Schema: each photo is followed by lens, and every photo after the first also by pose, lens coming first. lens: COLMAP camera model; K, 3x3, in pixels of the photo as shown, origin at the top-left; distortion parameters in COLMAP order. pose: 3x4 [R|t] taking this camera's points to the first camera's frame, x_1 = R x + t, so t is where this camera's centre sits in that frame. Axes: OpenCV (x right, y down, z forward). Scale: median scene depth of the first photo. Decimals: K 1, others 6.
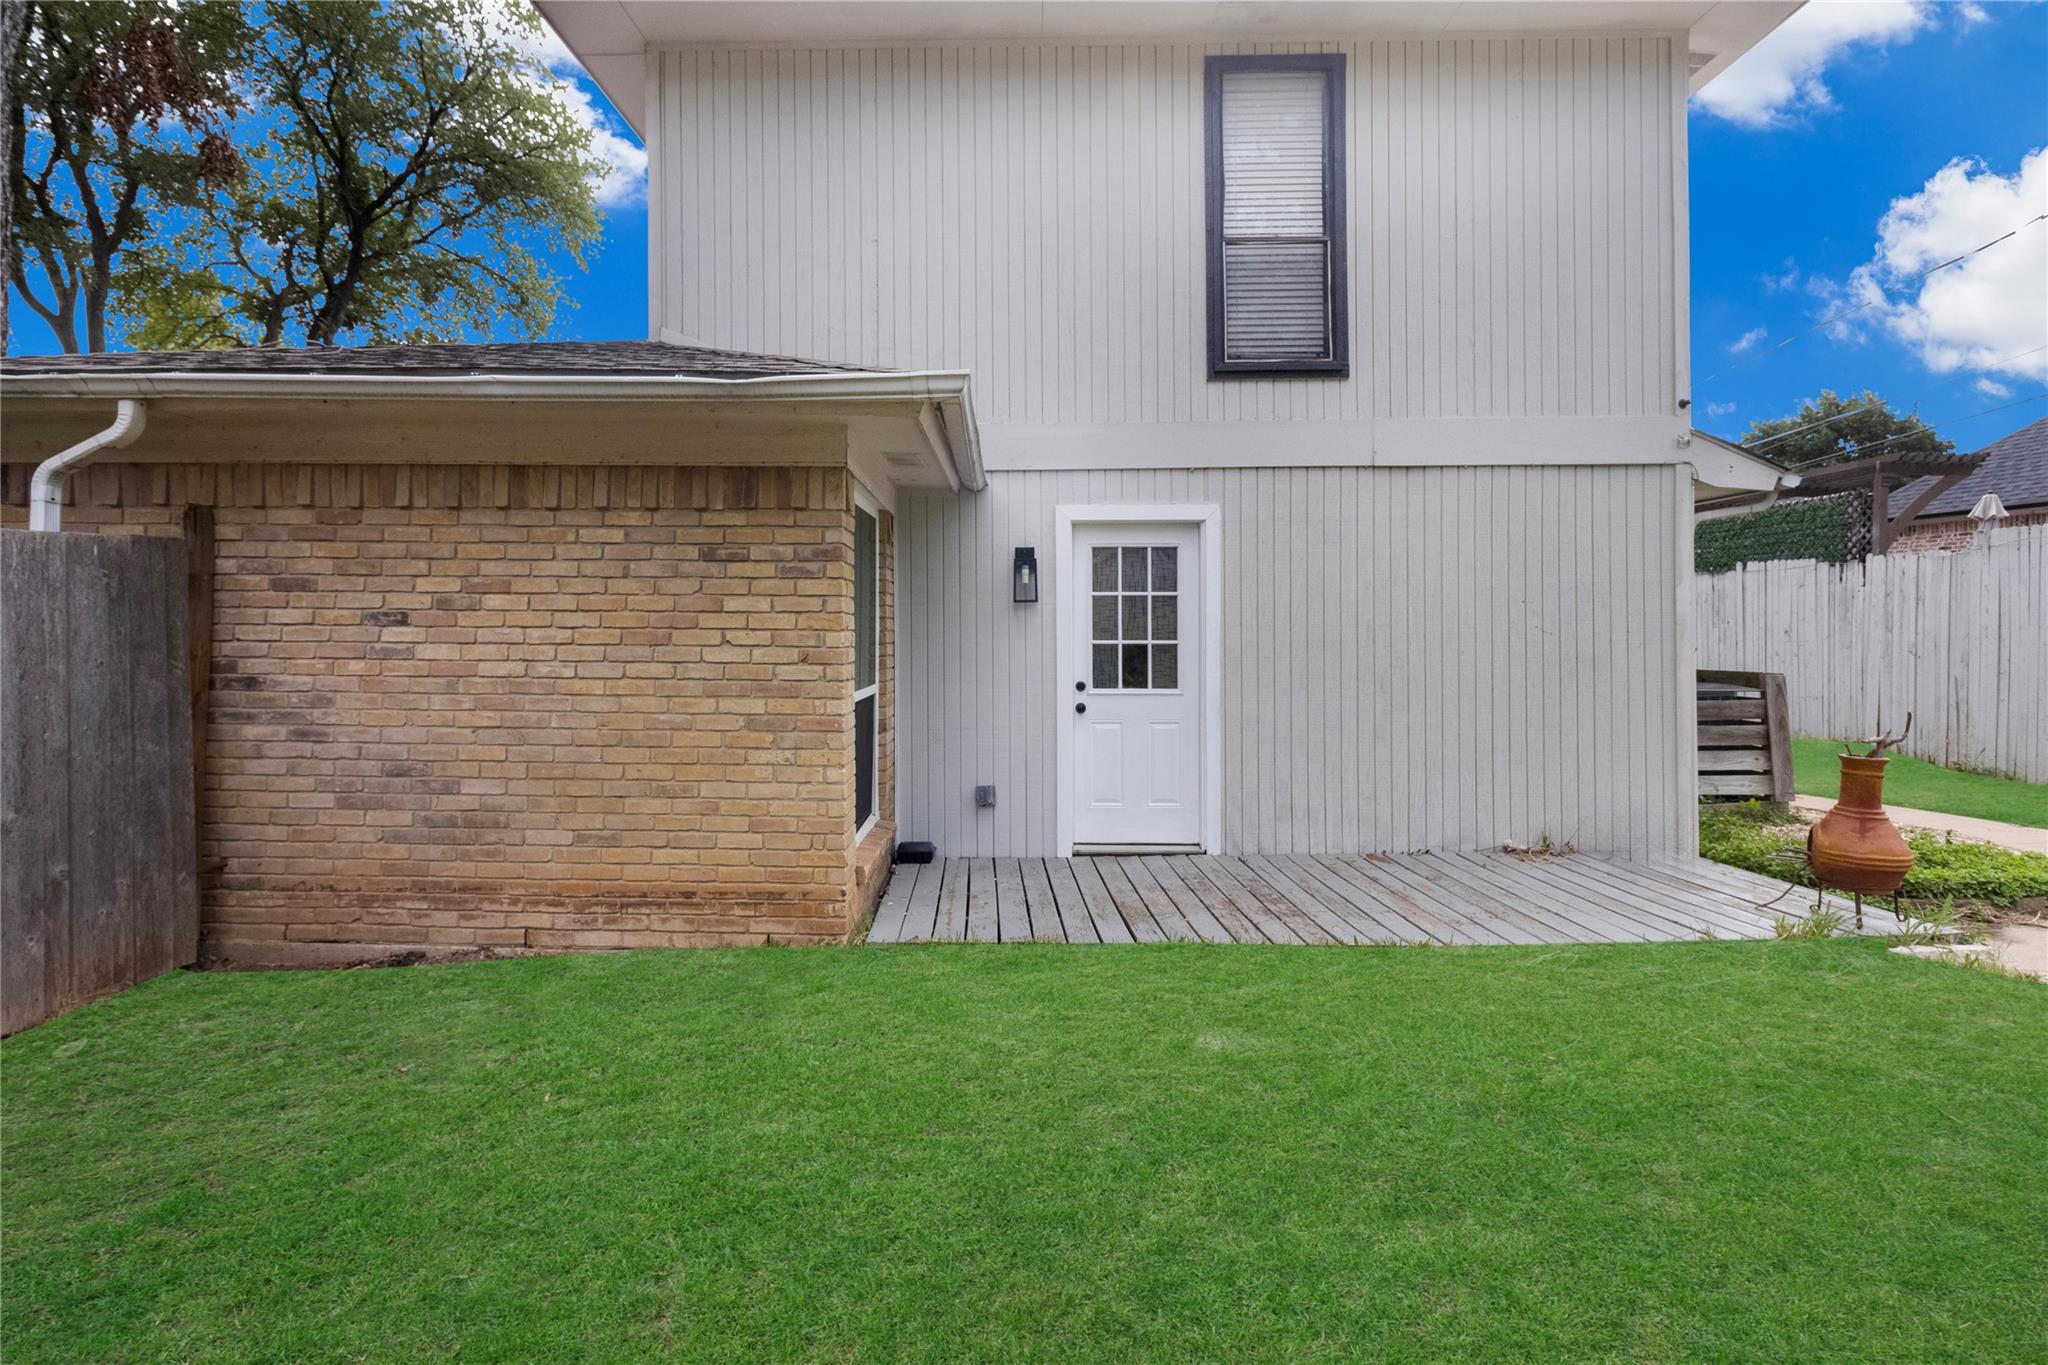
lens RADIAL K [[966.4, 0, 1023.9], [0, 966.4, 623.4], [0, 0, 1]] dist [0.002026, 0.000038]
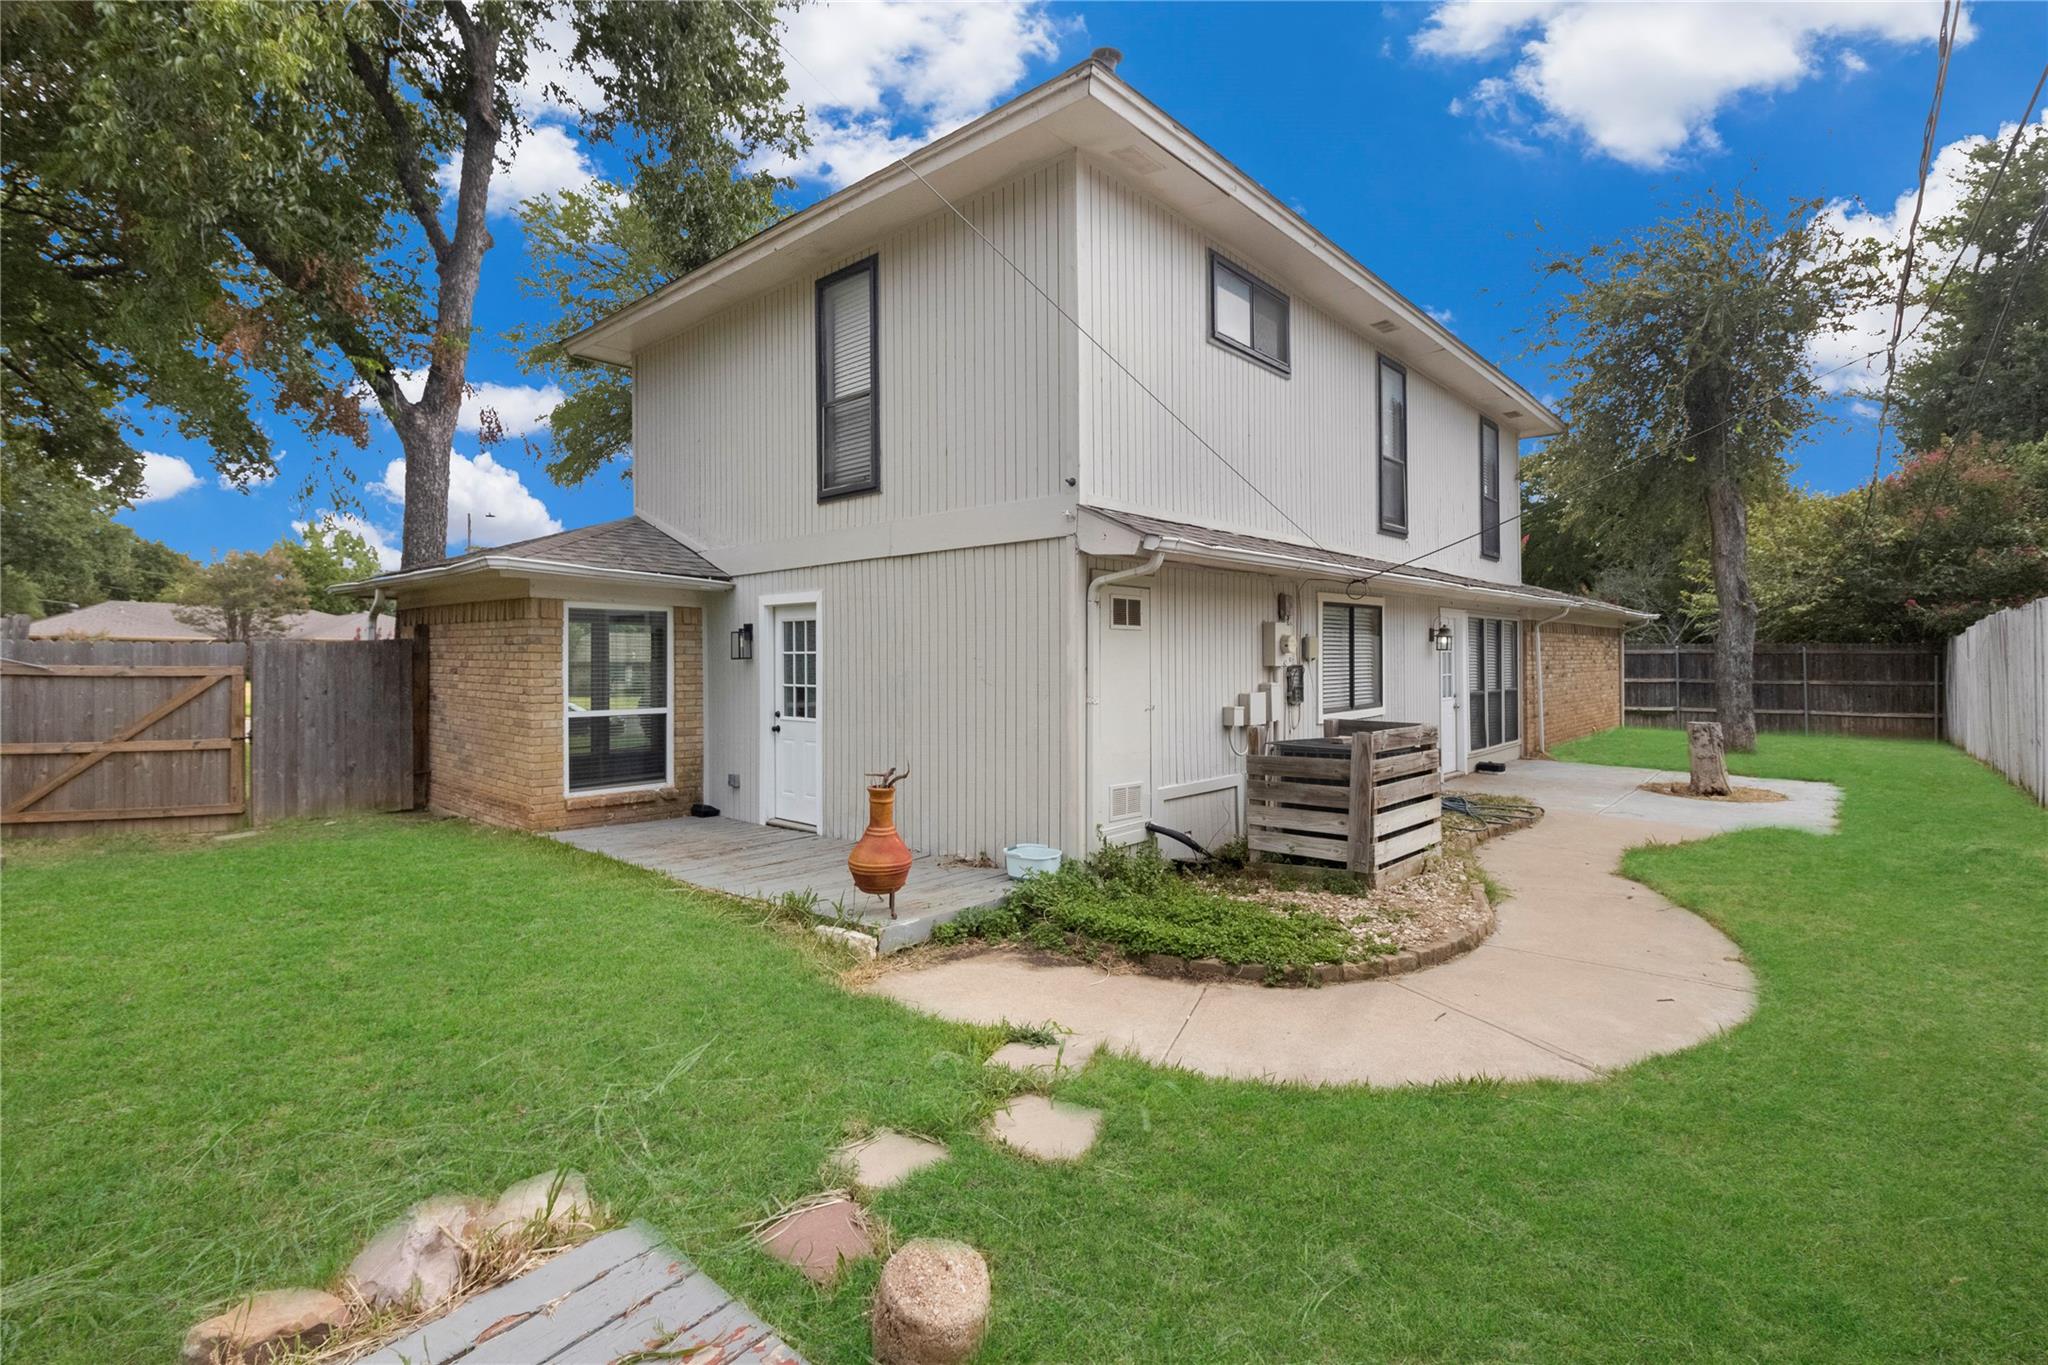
lens RADIAL K [[974.1, 0, 1017.8], [0, 974.1, 651.1], [0, 0, 1]] dist [0.003088, 0.000099]
pose [[0.745190, -0.006463, -0.666821, 1.377560], [0.005162, 0.999979, -0.003923, -0.026254], [0.666833, -0.000519, 0.745207, 0.117464]]
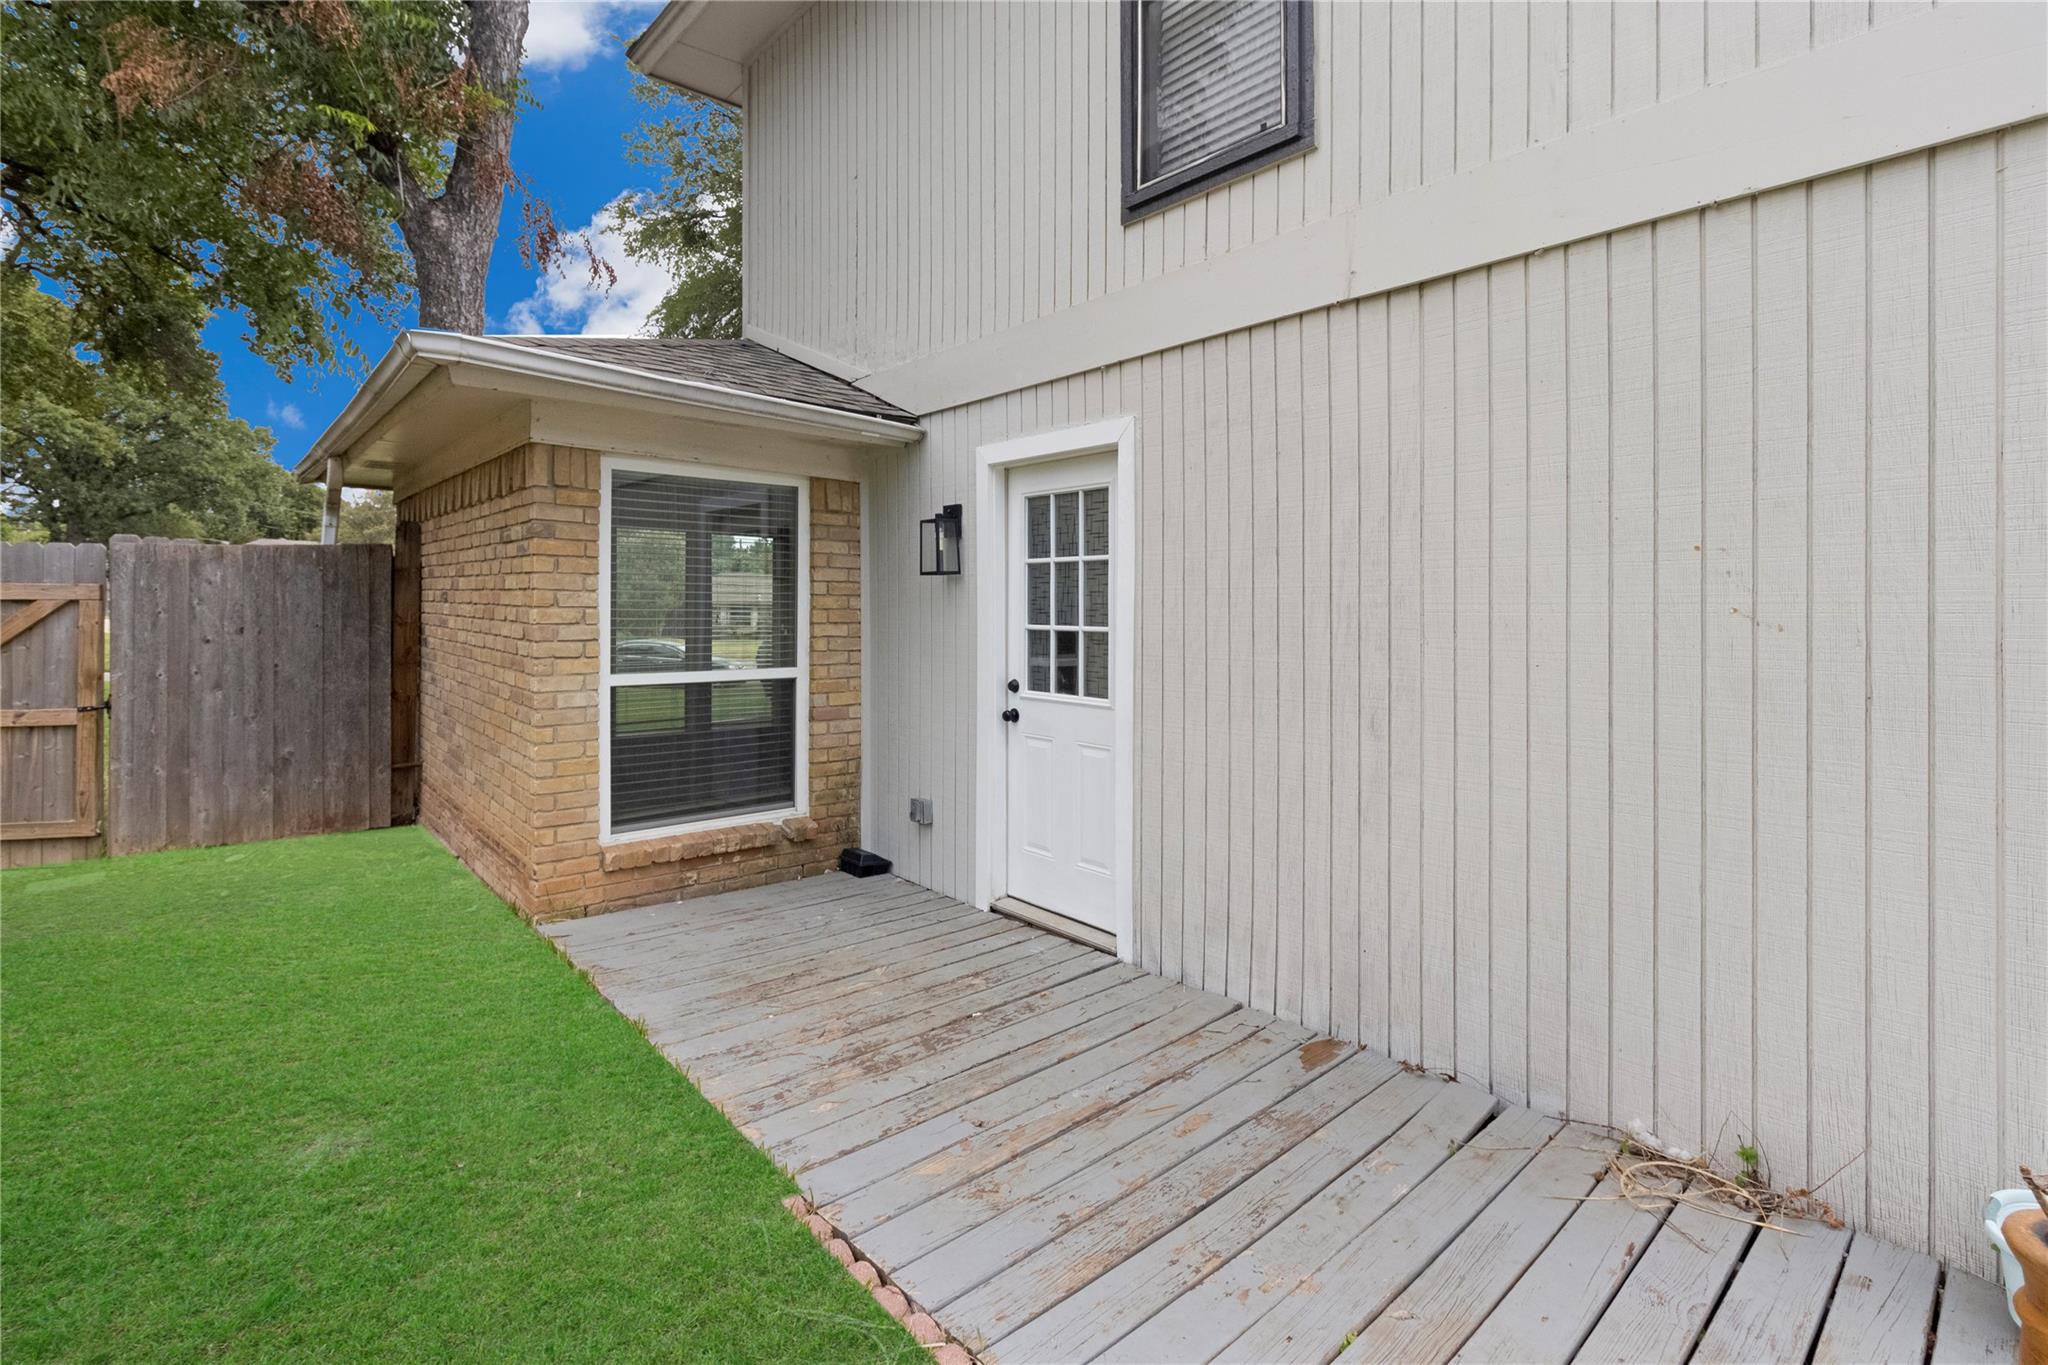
lens RADIAL K [[991.6, 0, 999.3], [0, 991.6, 602.4], [0, 0, 1]] dist [0.000569, -0.000114]
pose [[0.644864, 0.001389, -0.764296, 0.644888], [-0.001777, 0.999998, 0.000318, 0.000605], [0.764295, 0.001153, 0.644866, 0.508566]]
